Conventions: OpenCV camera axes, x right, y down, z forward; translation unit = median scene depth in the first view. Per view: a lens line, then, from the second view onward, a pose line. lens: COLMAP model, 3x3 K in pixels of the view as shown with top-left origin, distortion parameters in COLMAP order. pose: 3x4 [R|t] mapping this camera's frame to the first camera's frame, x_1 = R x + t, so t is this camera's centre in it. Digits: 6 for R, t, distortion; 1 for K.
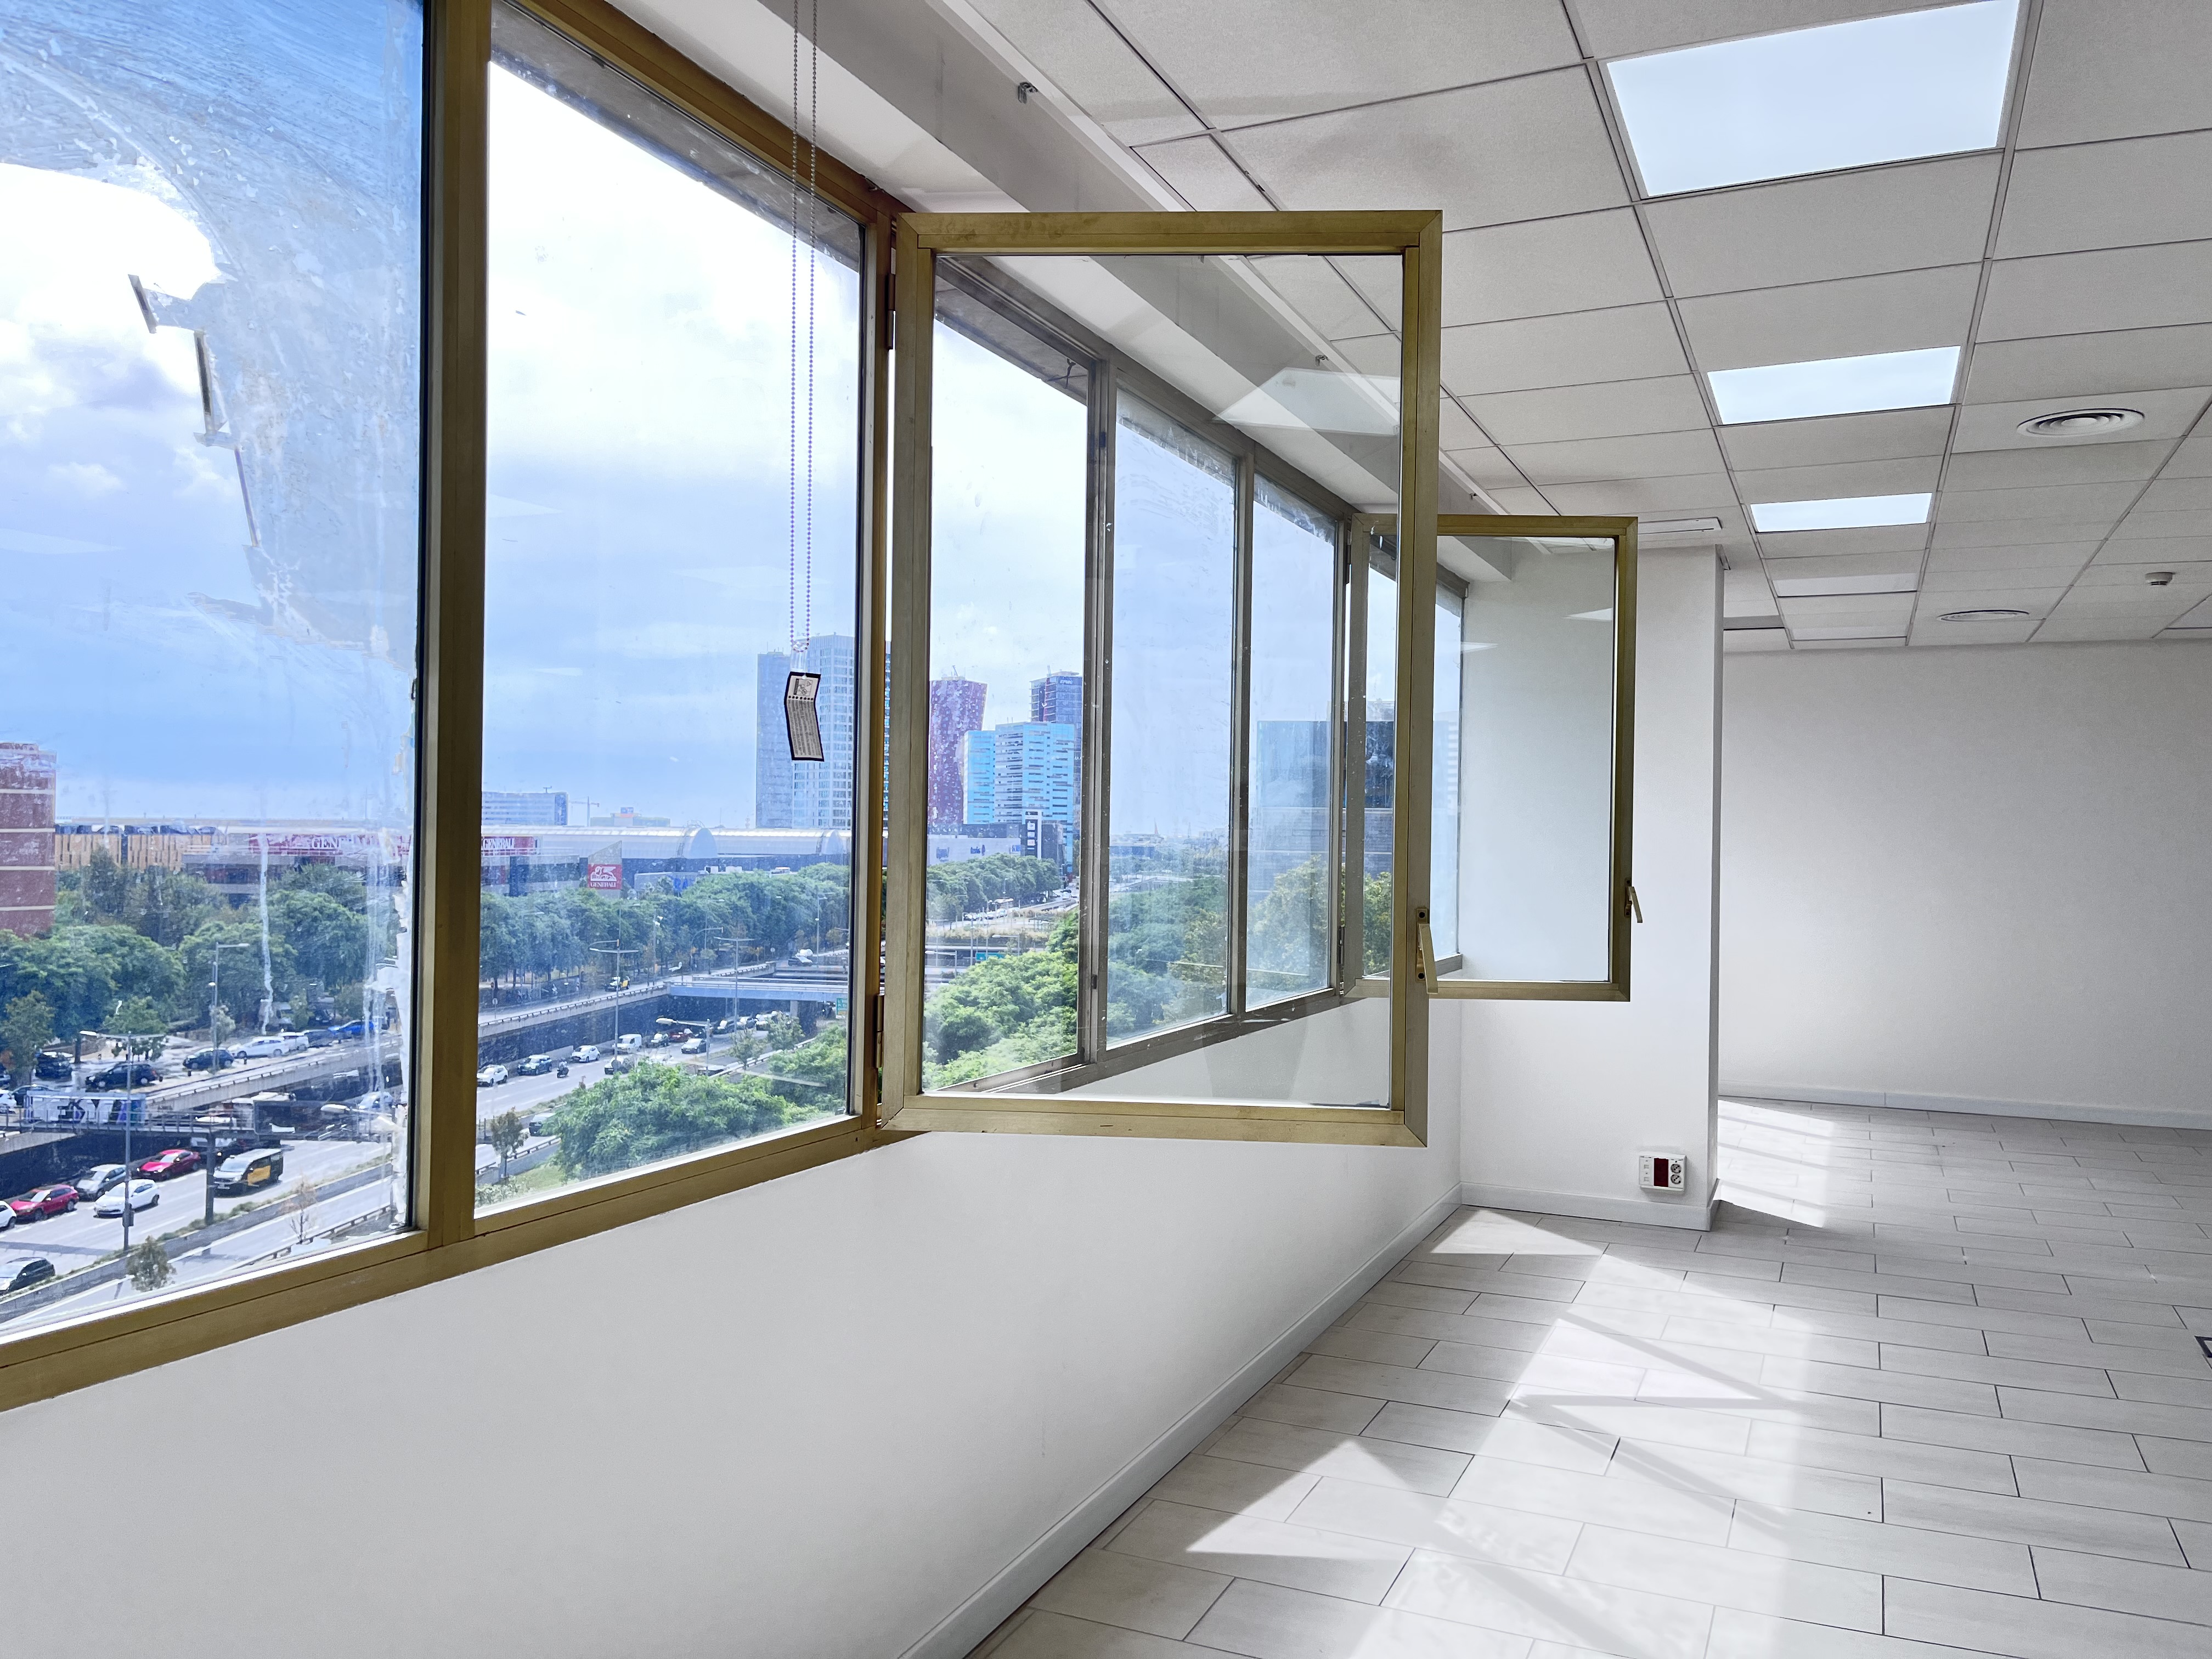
lens RADIAL K [[1678.5, 0, 1110.9], [0, 1678.5, 820.9], [0, 0, 1]] dist [0.066393, -0.080515]
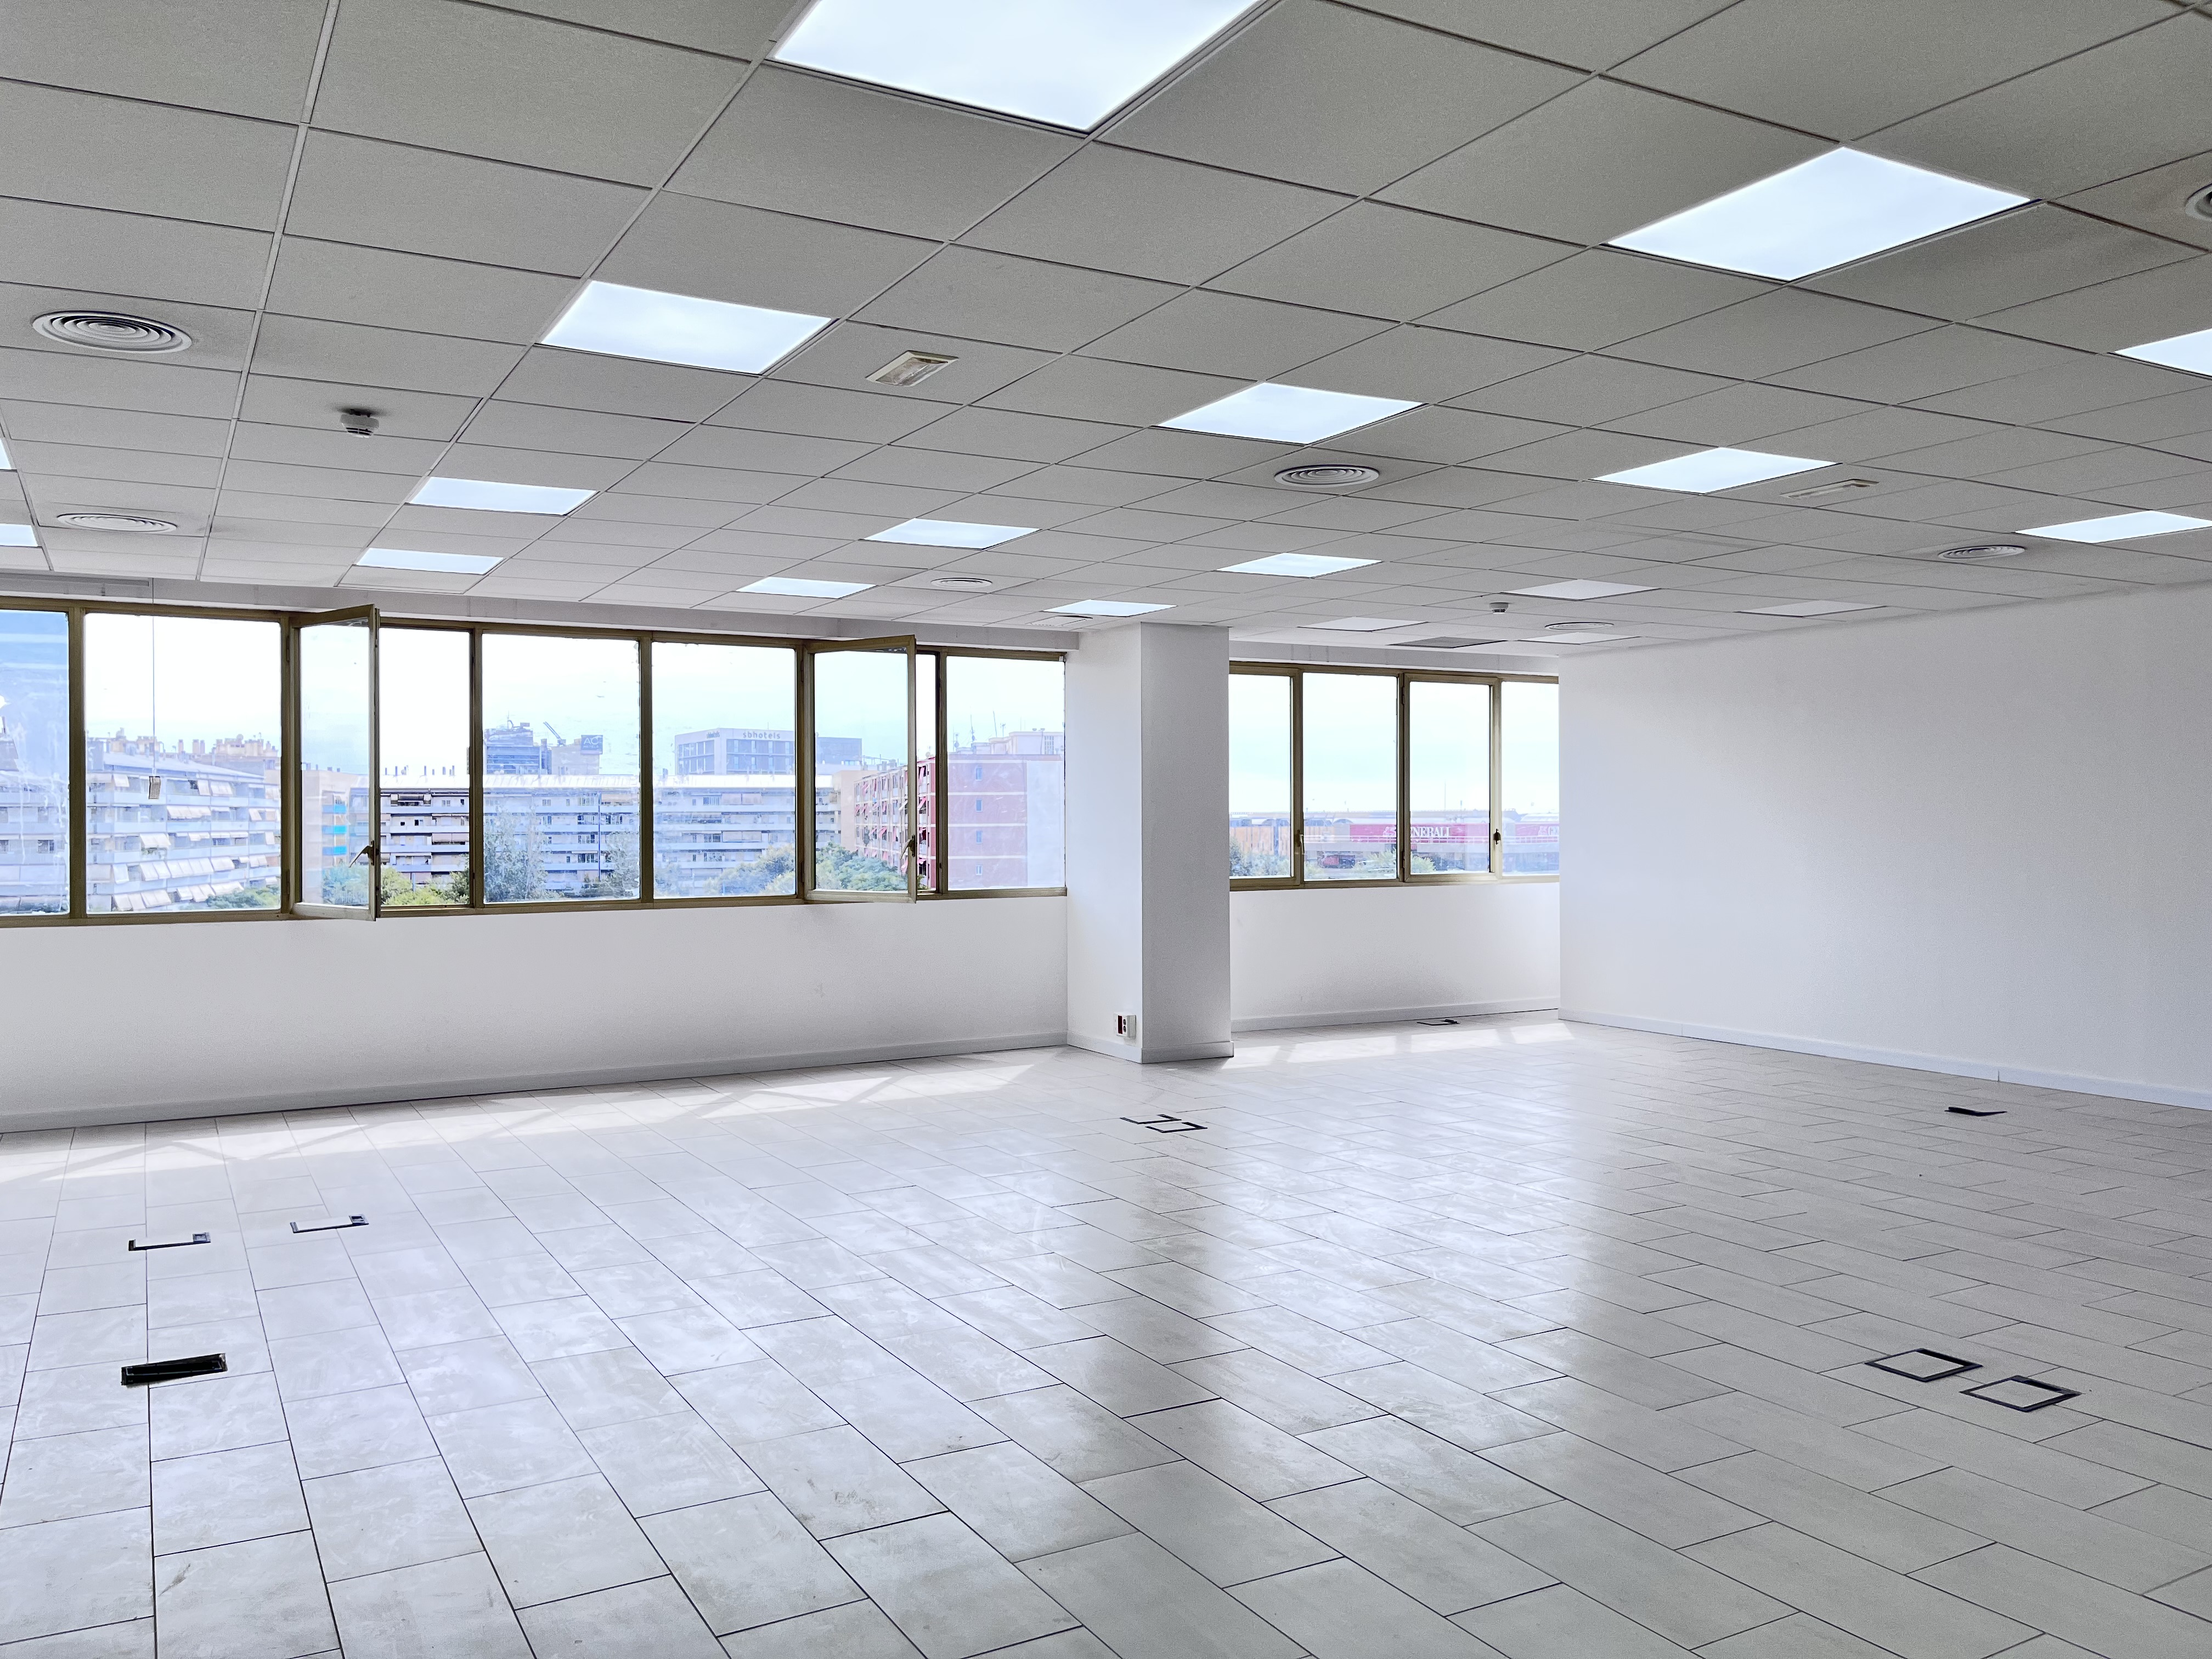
lens RADIAL K [[1678.5, 0, 1093.4], [0, 1678.5, 812.1], [0, 0, 1]] dist [0.066393, -0.080515]
pose [[0.798945, -0.018826, -0.601109, 0.145626], [0.020515, 0.999781, -0.004045, 0.001968], [0.601054, -0.009100, 0.799157, -0.029904]]
